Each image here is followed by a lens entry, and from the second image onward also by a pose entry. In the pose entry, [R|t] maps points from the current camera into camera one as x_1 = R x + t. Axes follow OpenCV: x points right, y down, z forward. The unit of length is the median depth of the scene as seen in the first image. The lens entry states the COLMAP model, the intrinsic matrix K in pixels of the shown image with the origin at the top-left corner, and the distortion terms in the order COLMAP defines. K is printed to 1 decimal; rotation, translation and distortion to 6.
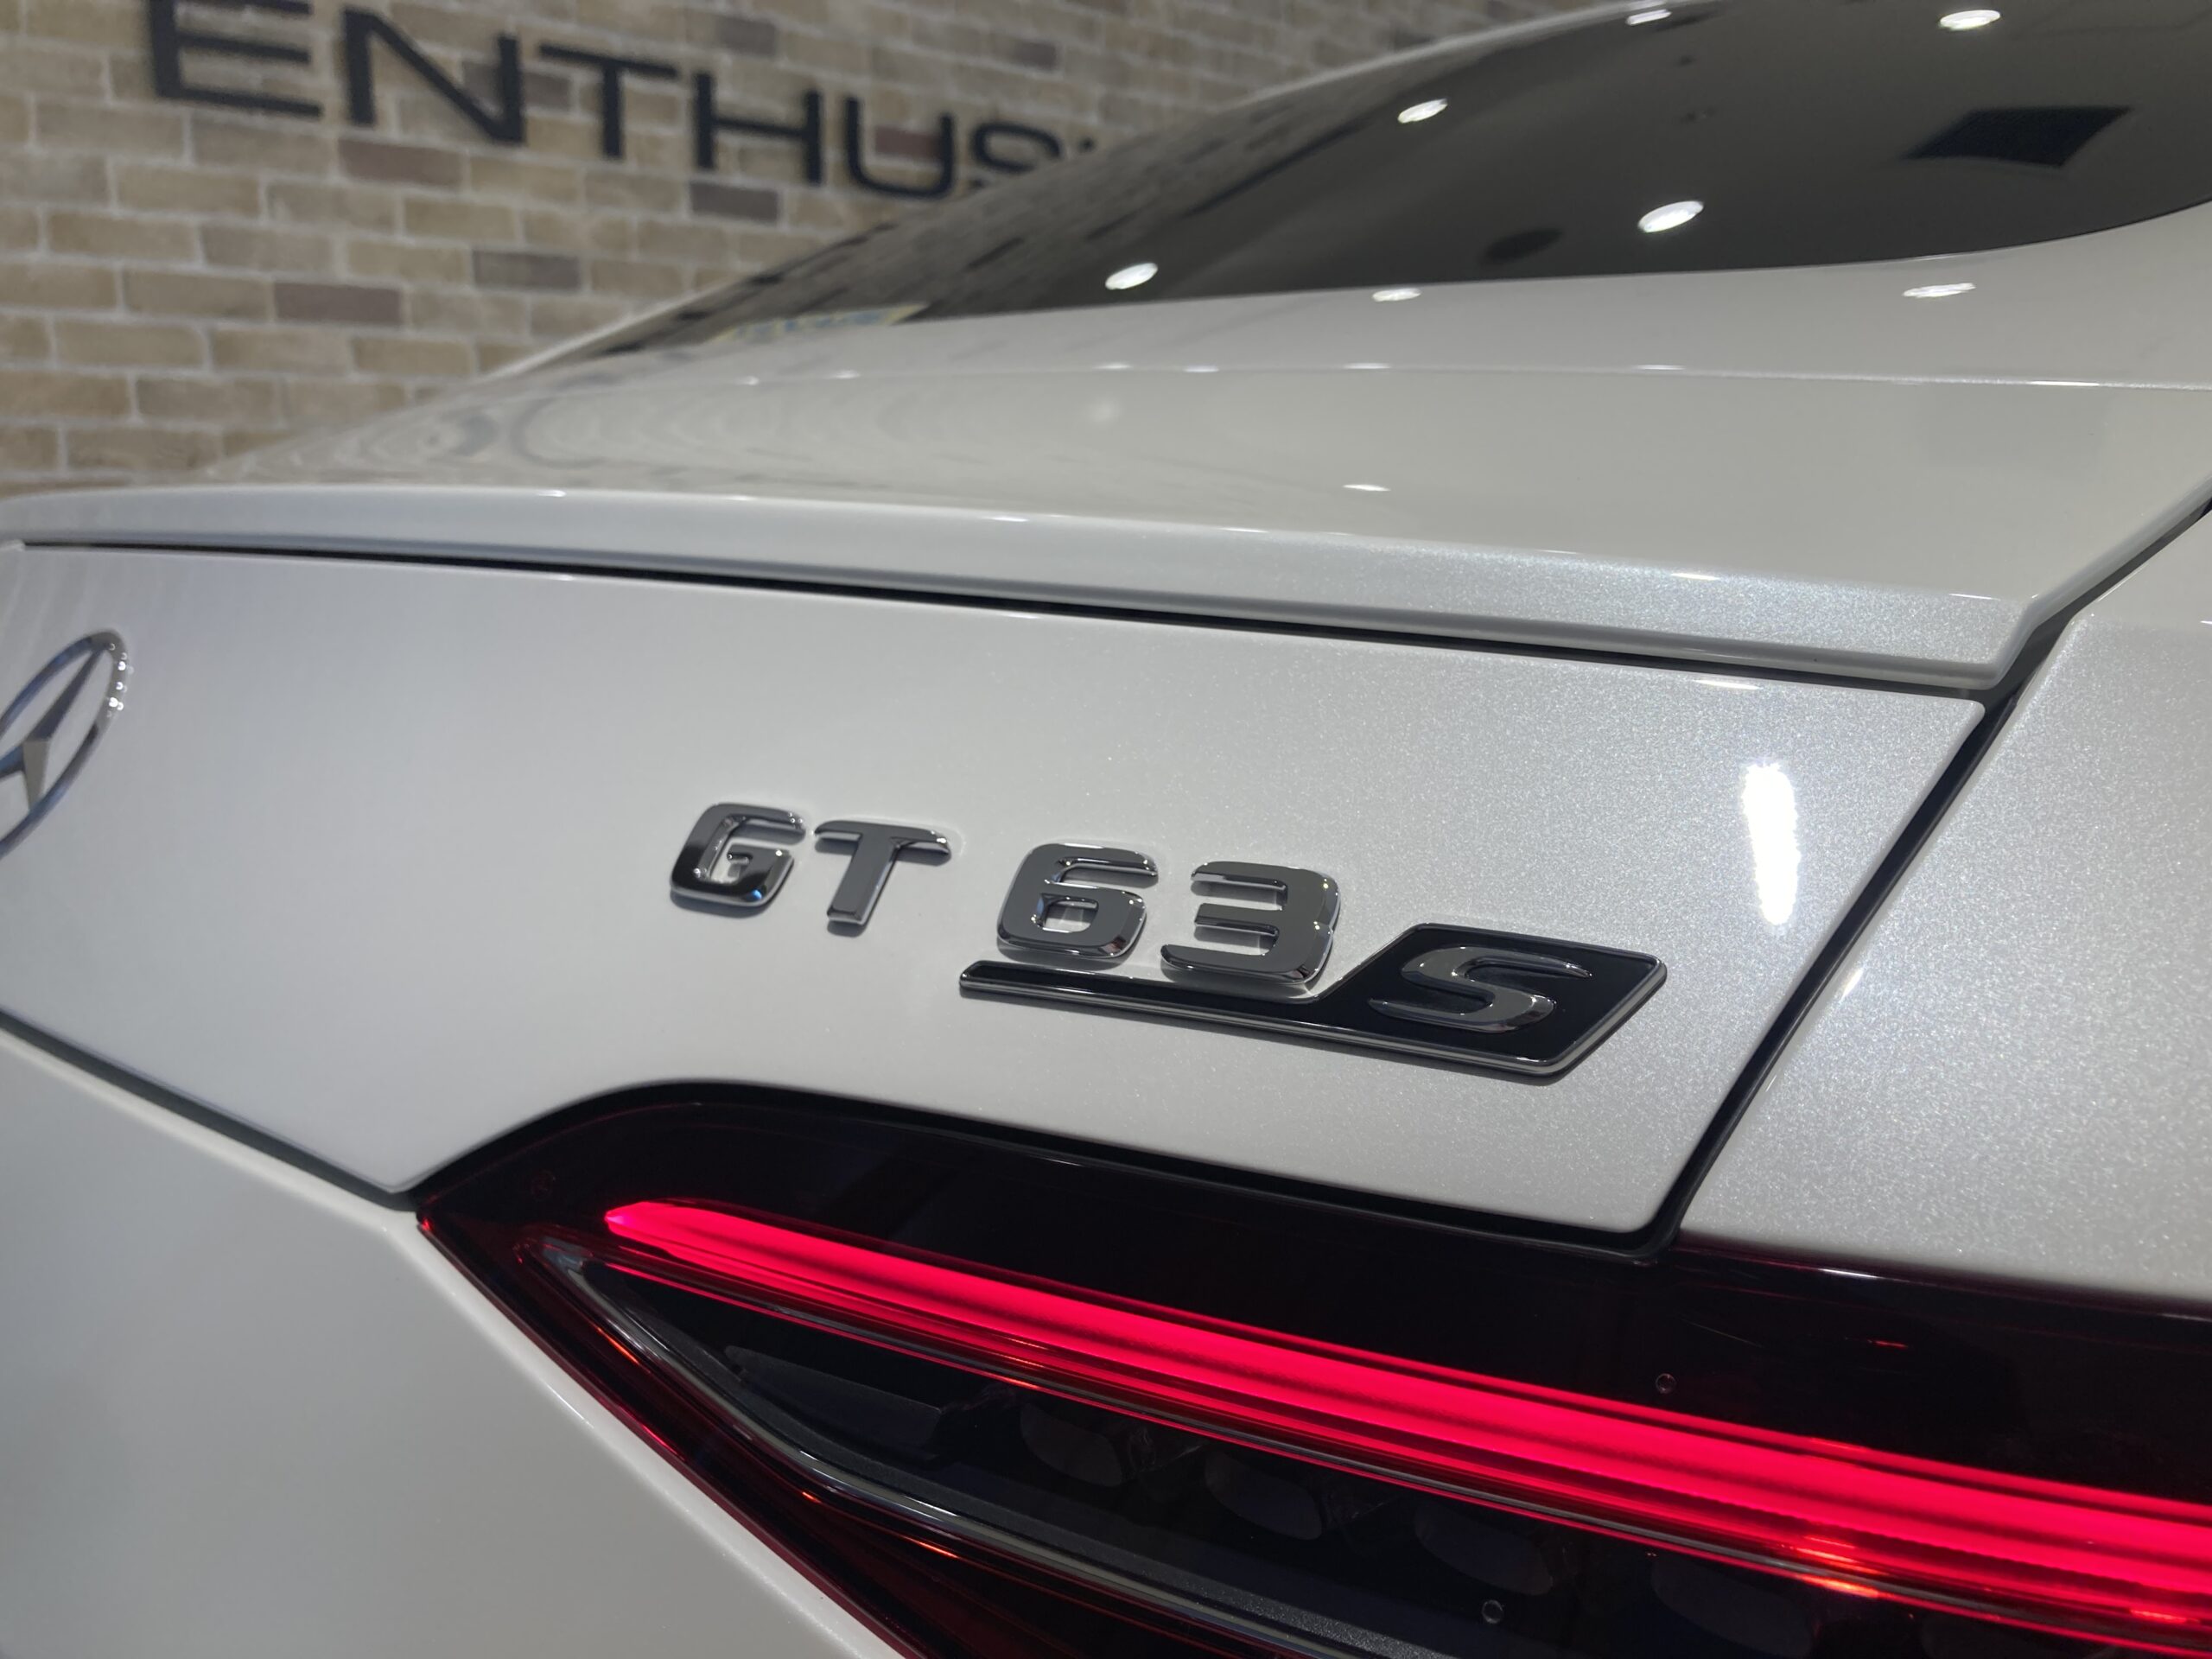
lens RADIAL K [[1845.3, 0, 1075.2], [0, 1845.3, 823.9], [0, 0, 1]] dist [0.000872, 0.020676]
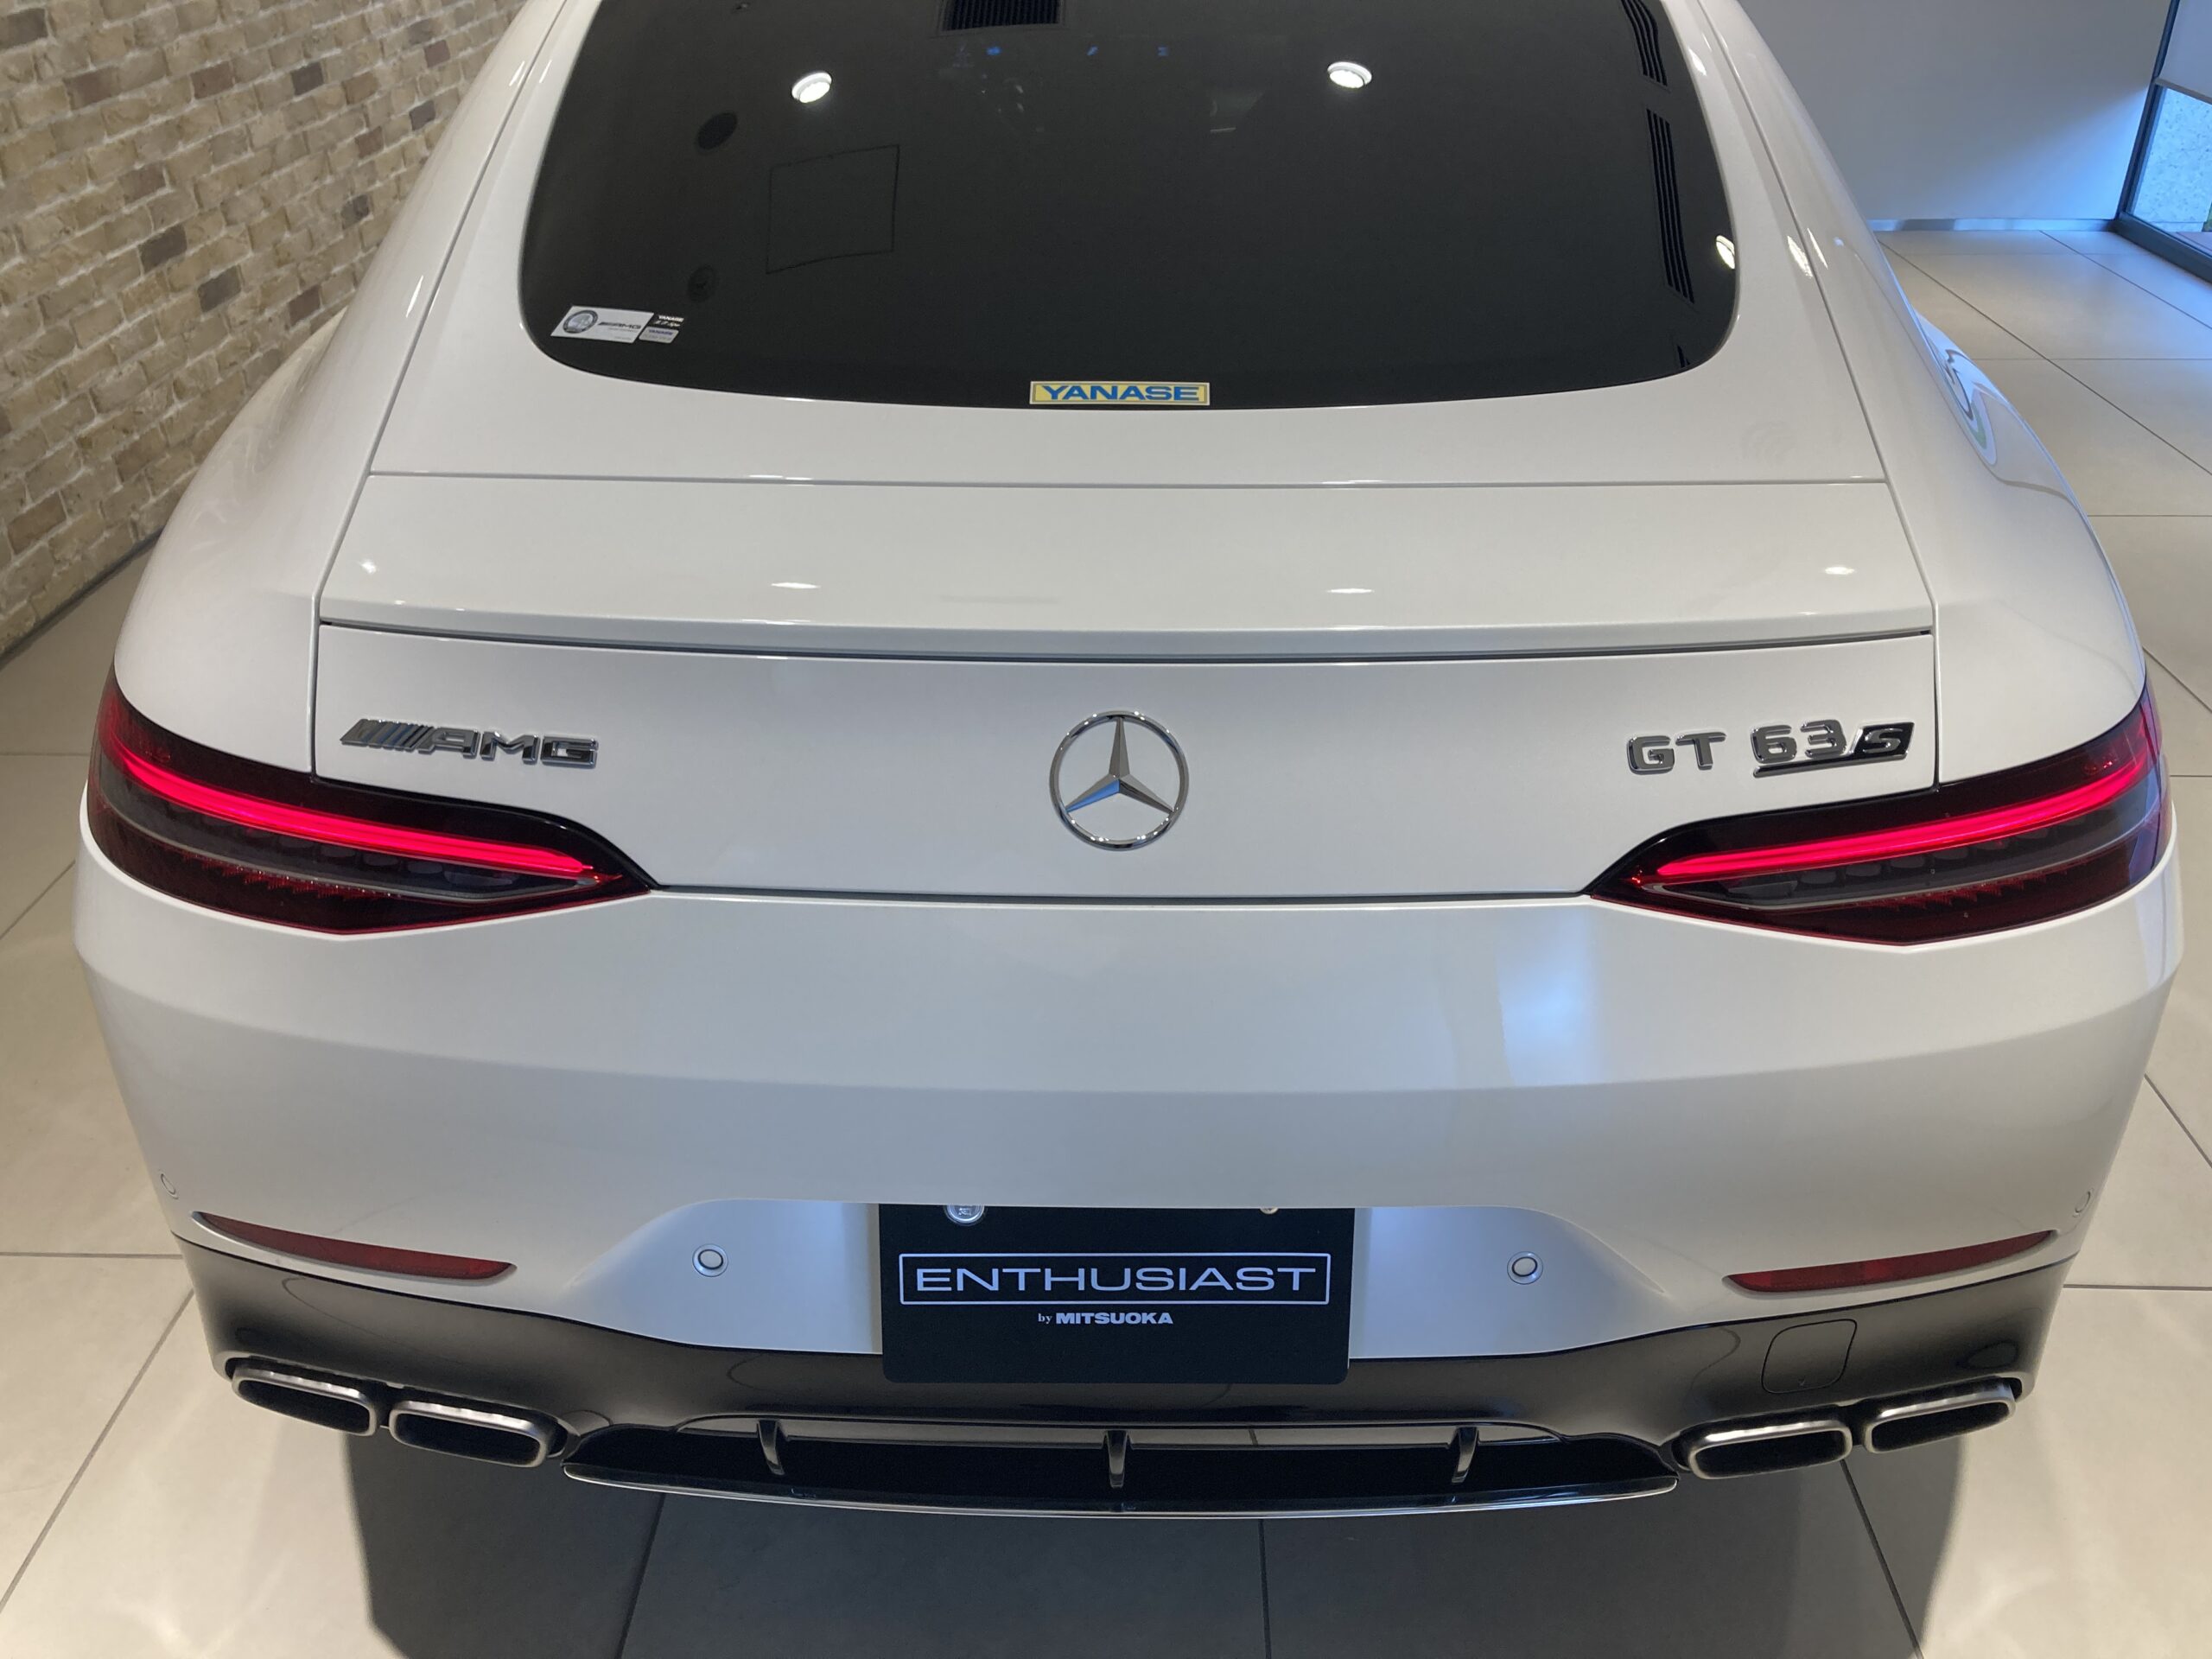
lens RADIAL K [[1782.6, 0, 1110.6], [0, 1782.6, 824.7], [0, 0, 1]] dist [0.085097, -0.127896]
pose [[0.716701, -0.343662, 0.606825, -0.369971], [0.108104, 0.914379, 0.390161, -0.156964], [-0.688951, -0.214028, 0.692487, -0.066621]]
